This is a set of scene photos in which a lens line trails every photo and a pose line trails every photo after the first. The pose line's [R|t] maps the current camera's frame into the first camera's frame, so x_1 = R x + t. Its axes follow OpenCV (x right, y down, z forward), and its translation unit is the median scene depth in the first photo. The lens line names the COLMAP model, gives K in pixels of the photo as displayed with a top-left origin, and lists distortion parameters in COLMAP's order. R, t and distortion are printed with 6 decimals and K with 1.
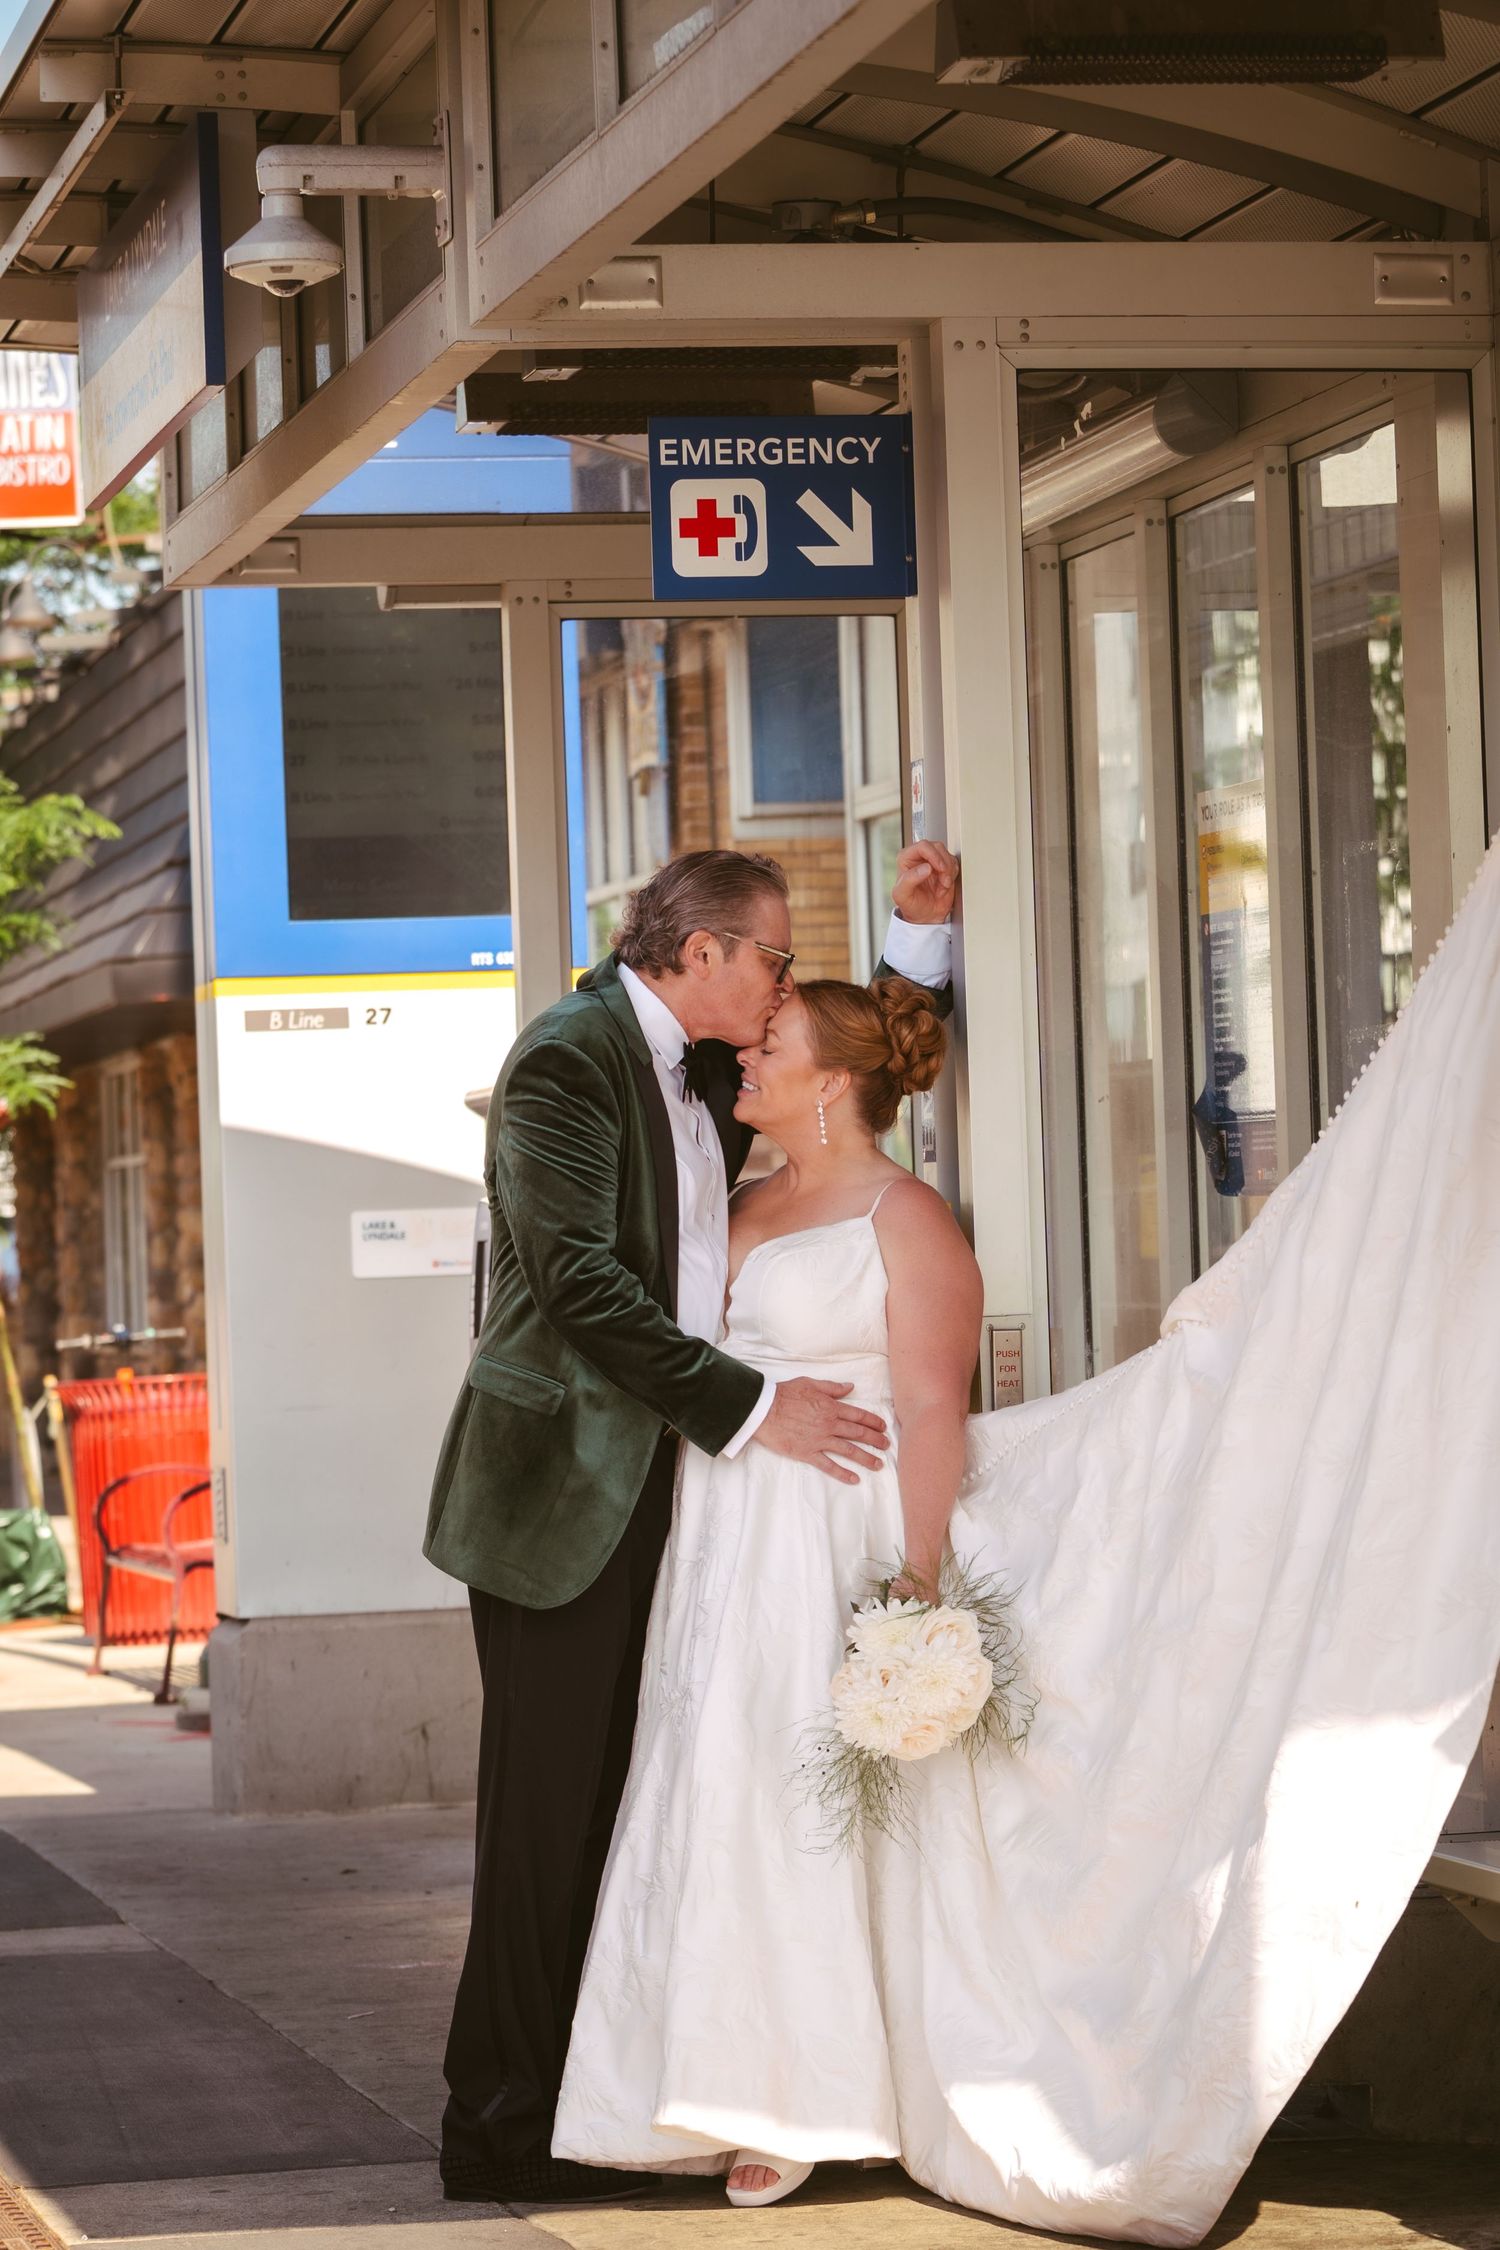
lens RADIAL K [[6602.9, 0, 750.0], [0, 6602.9, 1125.0], [0, 0, 1]] dist [0.153234, -0.430944]
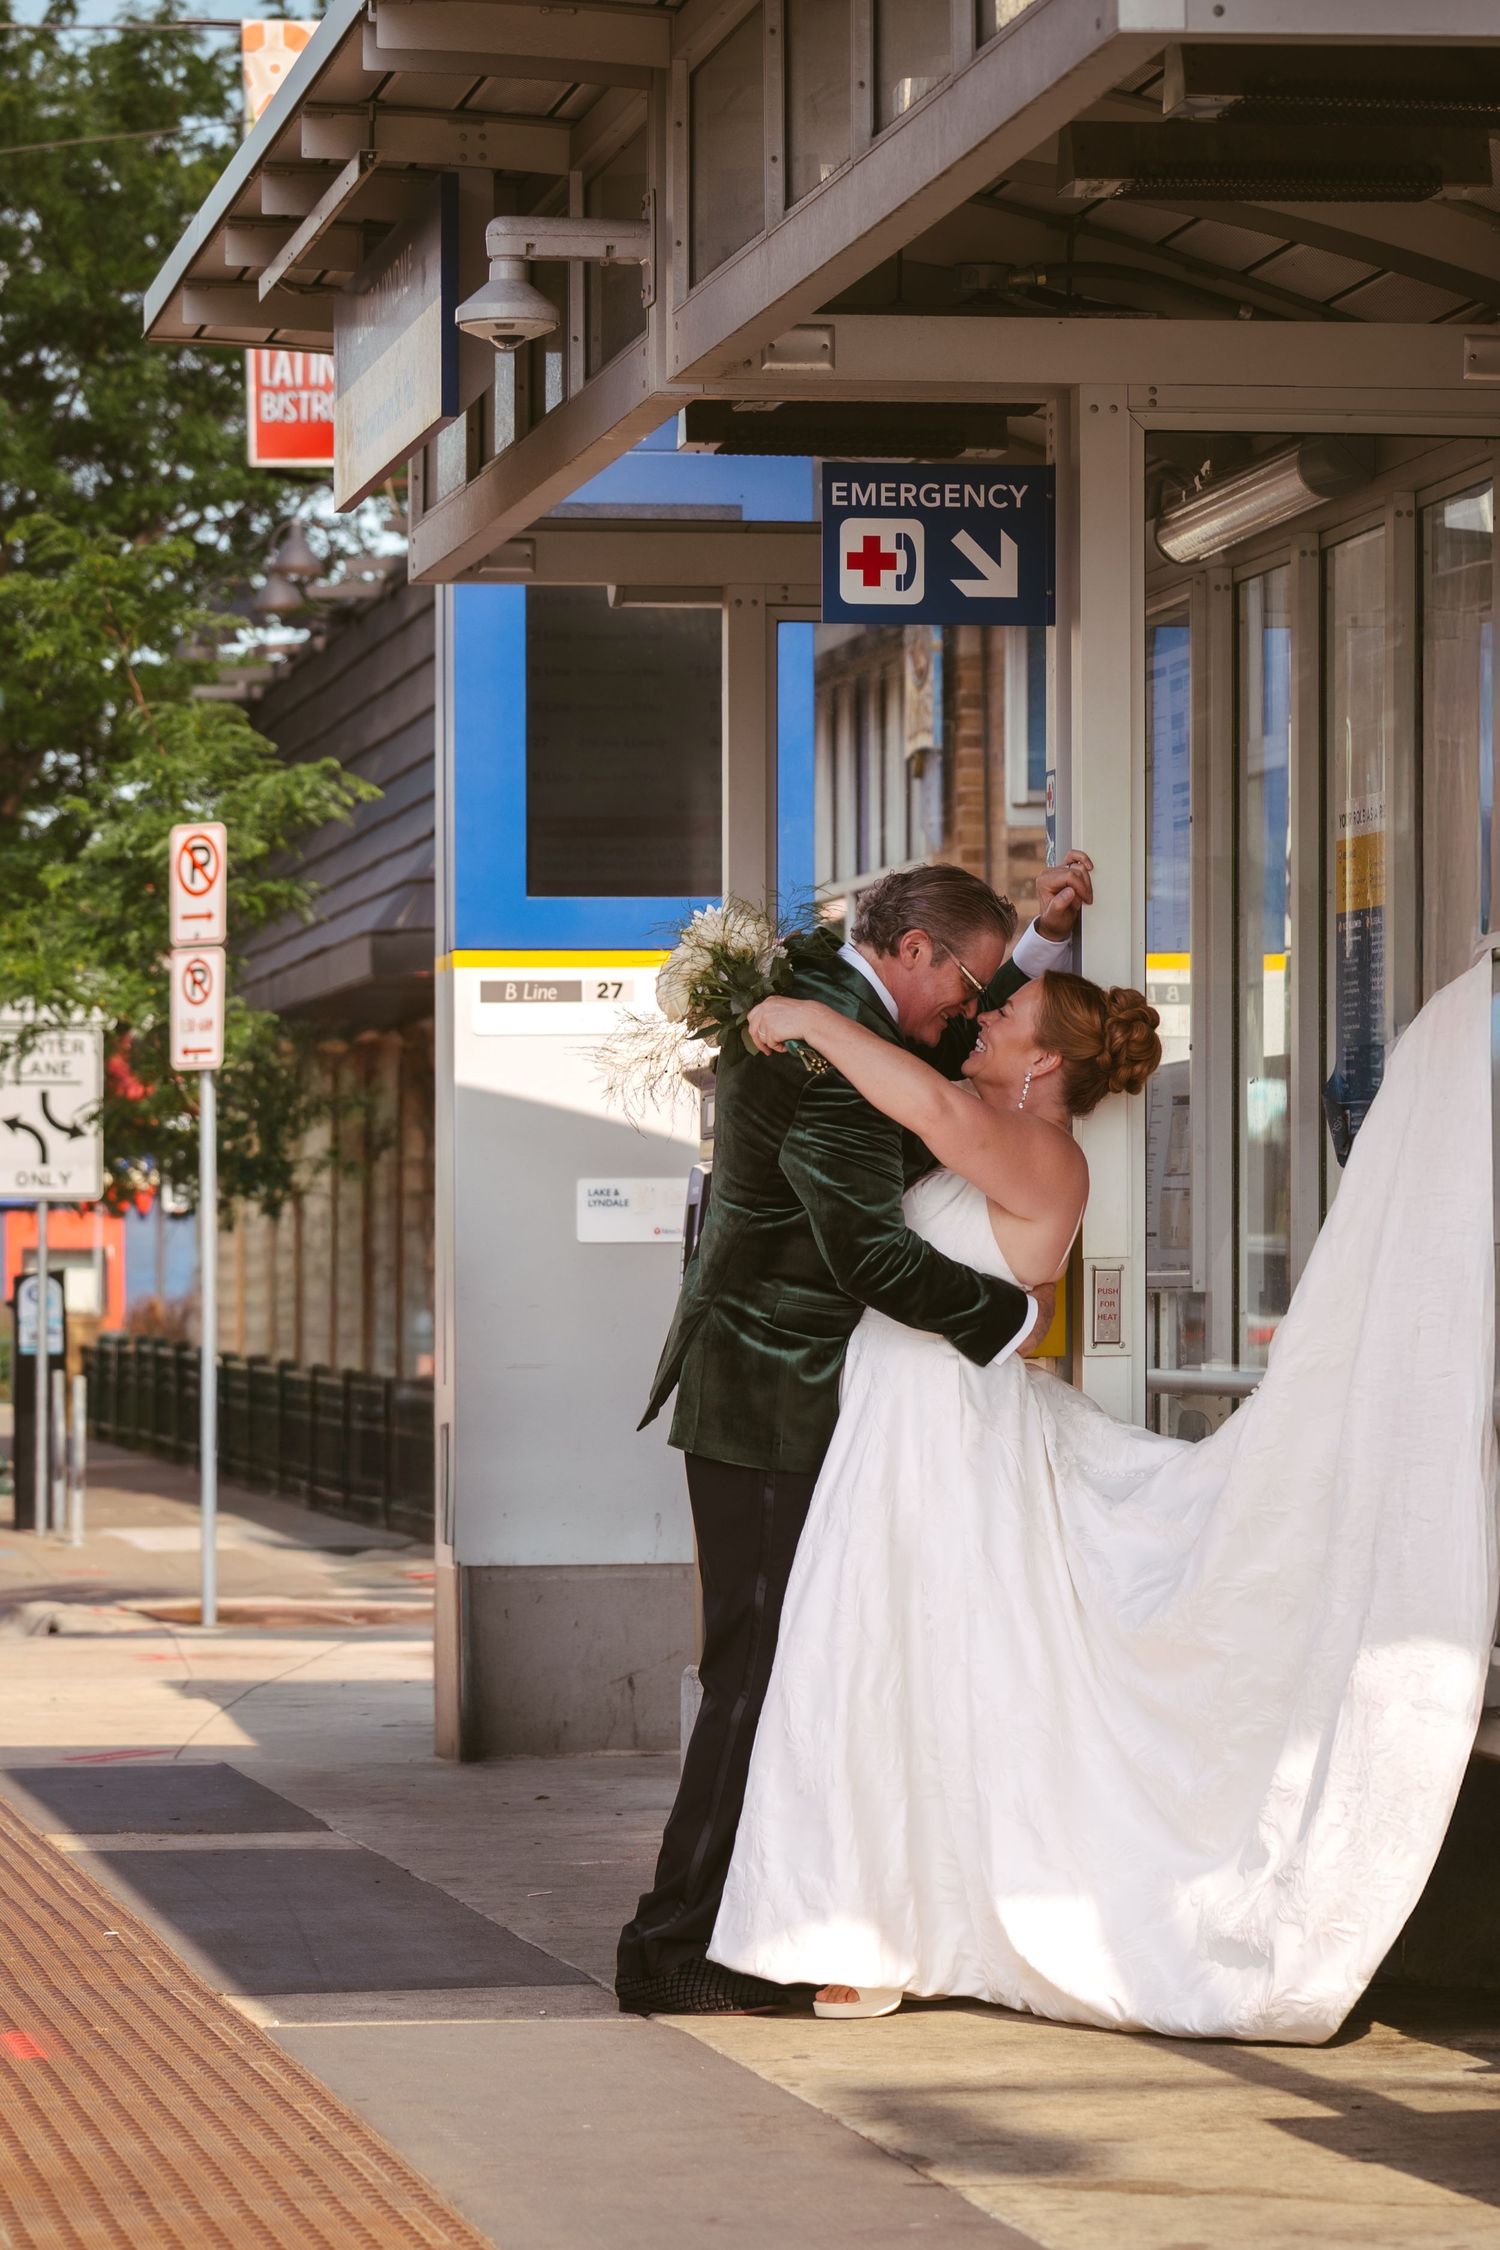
lens RADIAL K [[7038.5, 0, 750.0], [0, 7038.5, 1125.0], [0, 0, 1]] dist [0.285168, 0.347716]
pose [[0.998592, 0.032418, -0.041986, 0.023990], [-0.032416, 0.999474, 0.000713, 0.005792], [0.041987, 0.000649, 0.999118, -0.191363]]
